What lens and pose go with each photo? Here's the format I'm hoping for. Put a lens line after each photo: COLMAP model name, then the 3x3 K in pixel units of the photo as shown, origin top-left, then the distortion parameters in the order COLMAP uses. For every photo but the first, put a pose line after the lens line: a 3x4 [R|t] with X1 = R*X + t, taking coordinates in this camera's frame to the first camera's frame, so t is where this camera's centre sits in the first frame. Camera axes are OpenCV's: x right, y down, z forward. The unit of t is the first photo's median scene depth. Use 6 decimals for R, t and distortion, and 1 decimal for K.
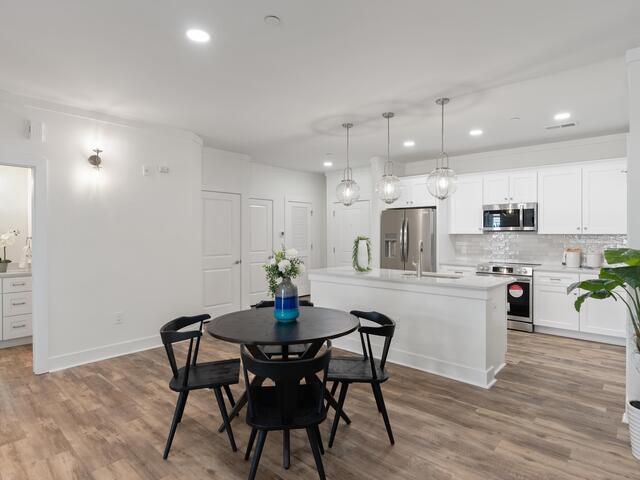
lens RADIAL K [[368.7, 0, 324.4], [0, 368.7, 237.3], [0, 0, 1]] dist [-0.002958, 0.000240]
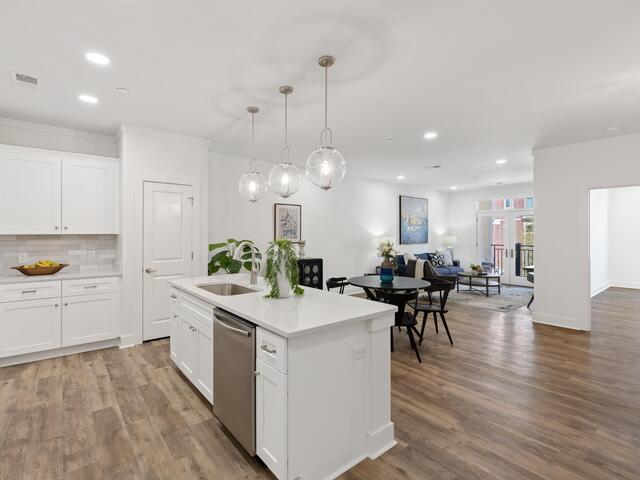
lens RADIAL K [[313.6, 0, 321.1], [0, 313.6, 234.0], [0, 0, 1]] dist [-0.002217, -0.000547]
pose [[-0.988143, -0.001608, 0.153526, -0.008010], [-0.000796, 0.999985, 0.005345, -0.011645], [-0.153532, 0.005159, -0.988130, 1.364303]]
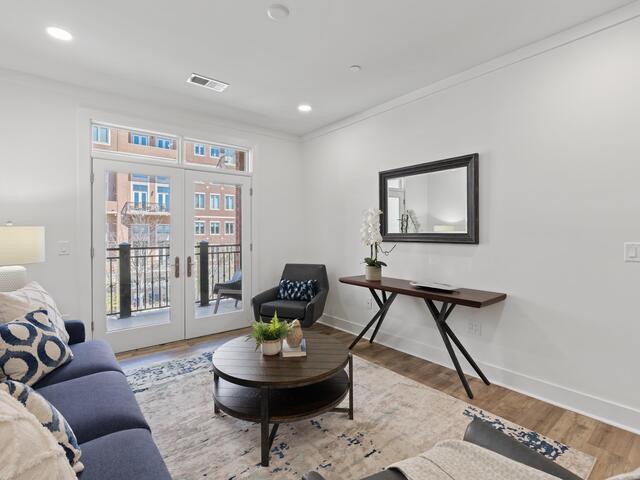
lens RADIAL K [[313.6, 0, 321.1], [0, 313.6, 234.0], [0, 0, 1]] dist [-0.002217, -0.000547]
pose [[-0.168288, 0.004010, -0.985730, -0.099026], [-0.004217, 0.999980, 0.004788, 0.021019], [0.985729, 0.004963, -0.168268, -0.096270]]
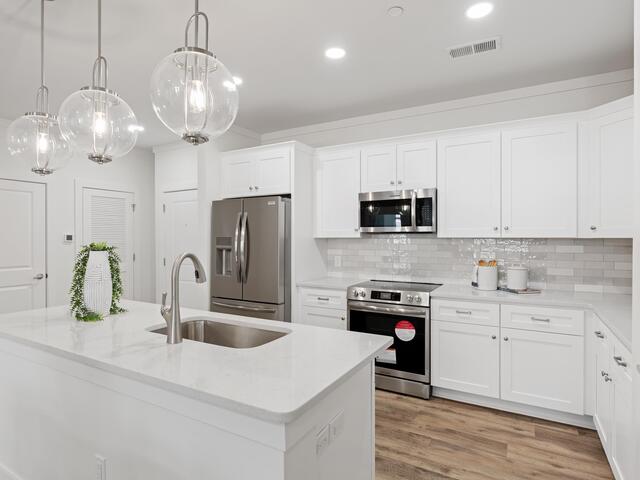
lens RADIAL K [[346.4, 0, 333.2], [0, 346.4, 244.0], [0, 0, 1]] dist [0.001391, 0.000344]
pose [[0.973309, -0.005326, 0.229436, 0.277742], [0.003787, 0.999967, 0.007145, -0.002940], [-0.229466, -0.006085, 0.973298, 0.477471]]
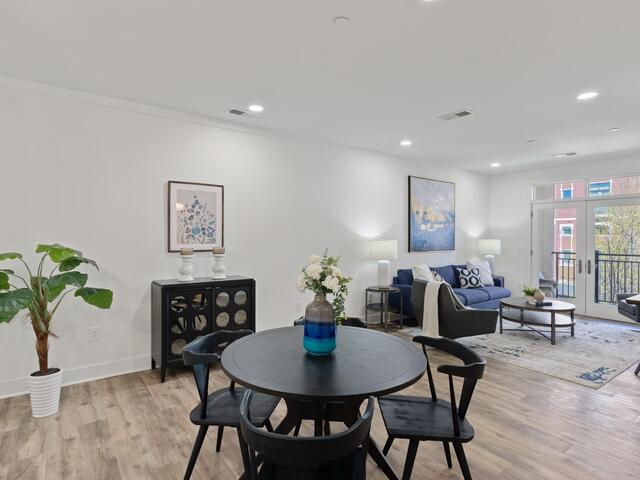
lens RADIAL K [[353.7, 0, 321.6], [0, 353.7, 236.7], [0, 0, 1]] dist [-0.004266, -0.000086]
pose [[-0.977112, -0.005653, 0.212653, -0.134263], [-0.003976, 0.999958, 0.008315, -0.008921], [-0.212691, 0.007279, -0.977092, 0.887292]]
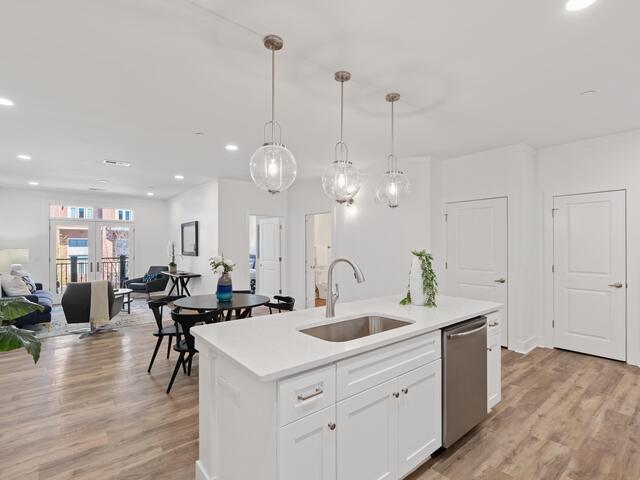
lens RADIAL K [[313.1, 0, 316.8], [0, 313.1, 243.8], [0, 0, 1]] dist [-0.003690, -0.000676]
pose [[-0.163414, -0.003894, -0.986550, 0.623851], [-0.000751, 0.999992, -0.003823, -0.009584], [0.986557, 0.000117, -0.163416, 0.851817]]
